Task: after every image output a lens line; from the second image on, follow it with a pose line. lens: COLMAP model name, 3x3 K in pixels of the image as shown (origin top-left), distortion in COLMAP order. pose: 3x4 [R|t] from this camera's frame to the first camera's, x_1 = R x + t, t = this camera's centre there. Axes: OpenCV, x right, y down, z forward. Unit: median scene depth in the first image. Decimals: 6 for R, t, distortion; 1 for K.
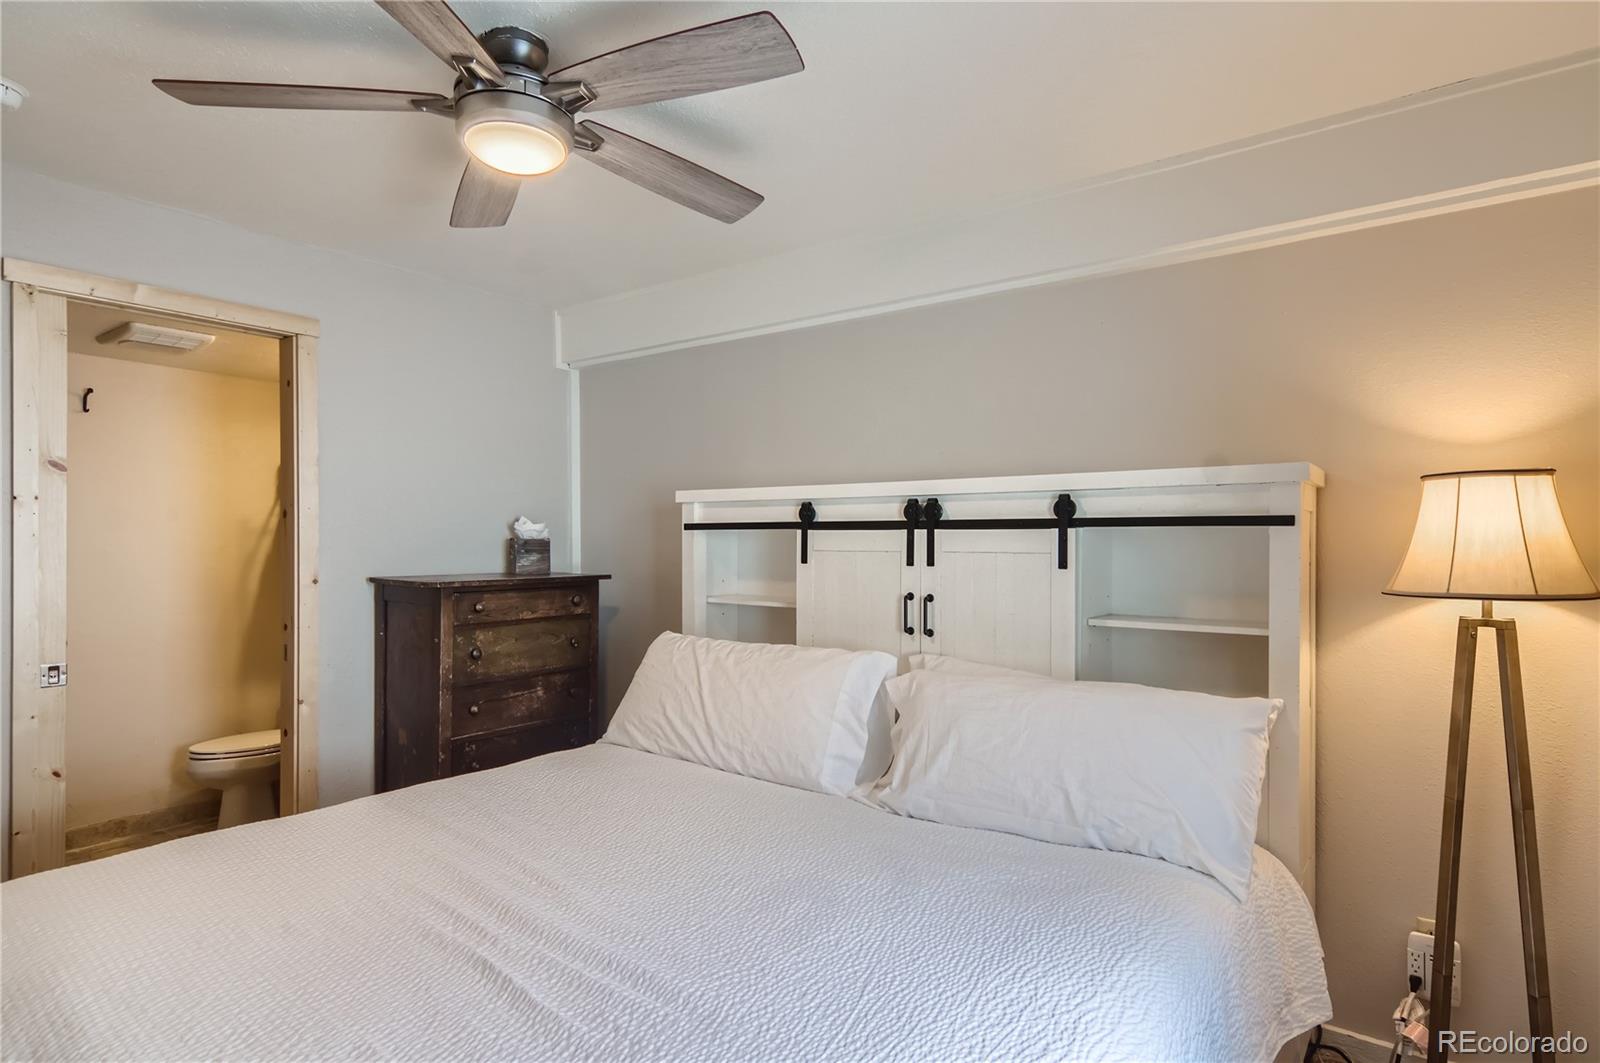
lens RADIAL K [[875.4, 0, 796.3], [0, 875.4, 524.3], [0, 0, 1]] dist [0.019522, -0.007473]
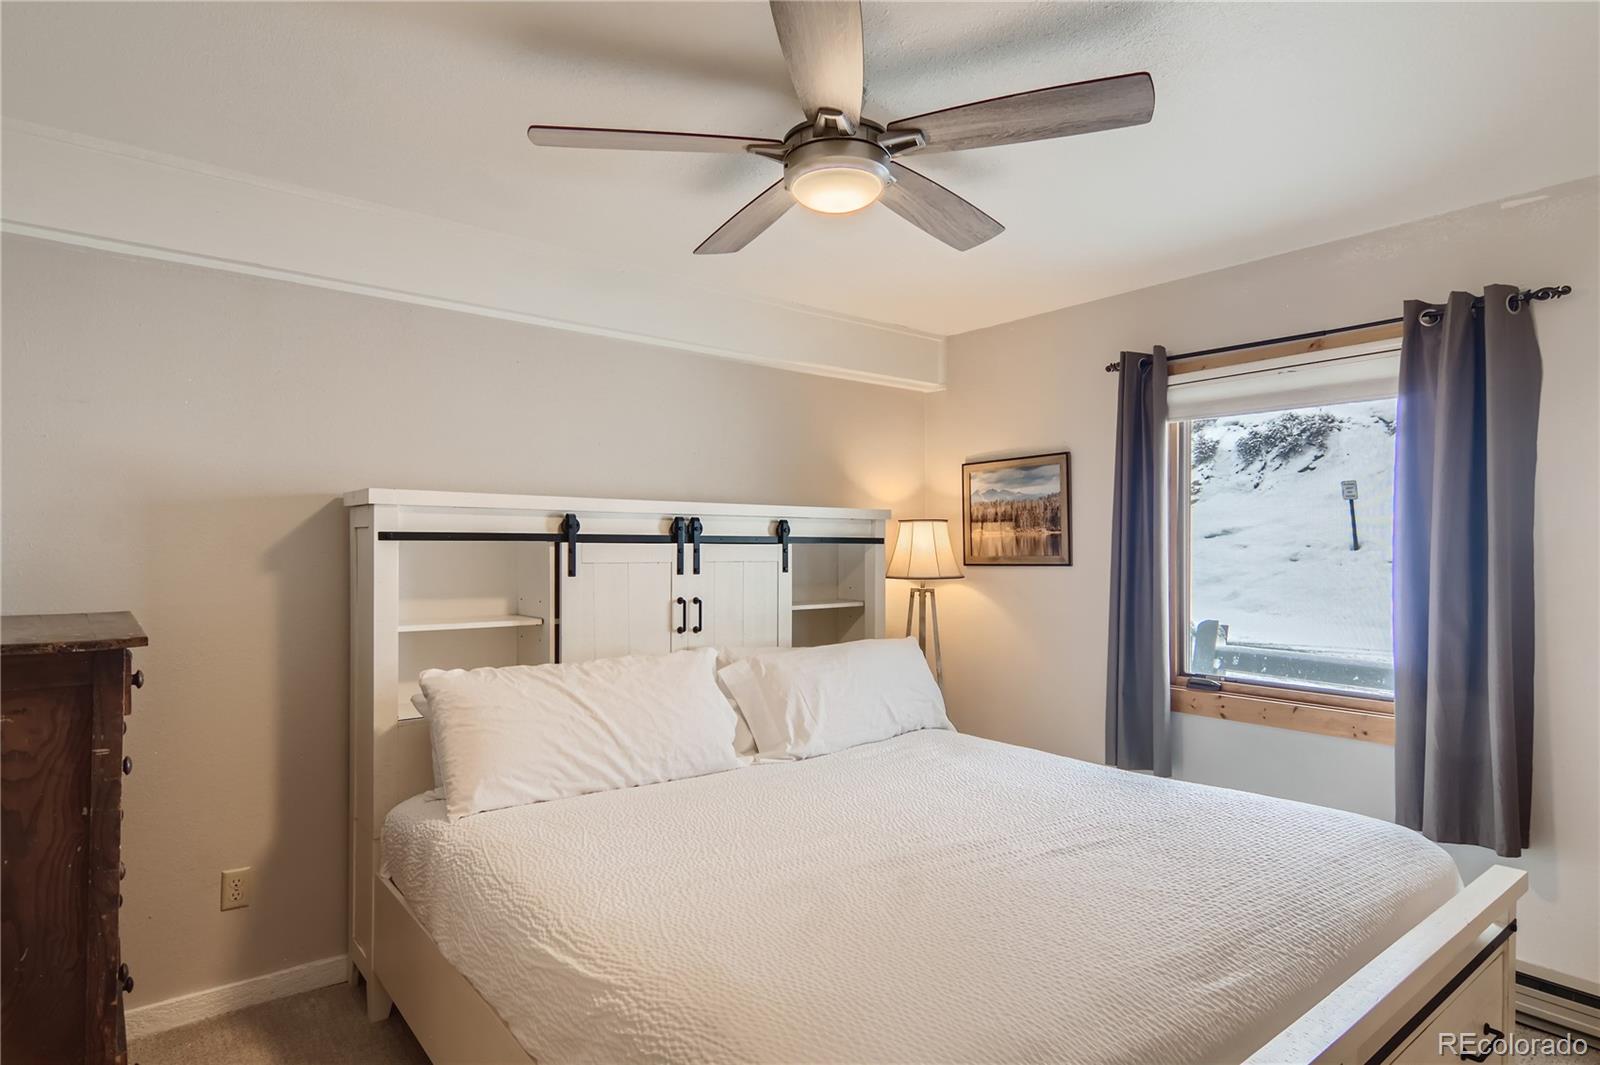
lens RADIAL K [[875.4, 0, 794.2], [0, 875.4, 546.6], [0, 0, 1]] dist [0.019522, -0.007473]
pose [[0.234320, 0.005615, 0.972143, -0.971384], [-0.013993, 0.999899, -0.002403, 0.010954], [-0.972059, -0.013040, 0.234375, 0.584494]]
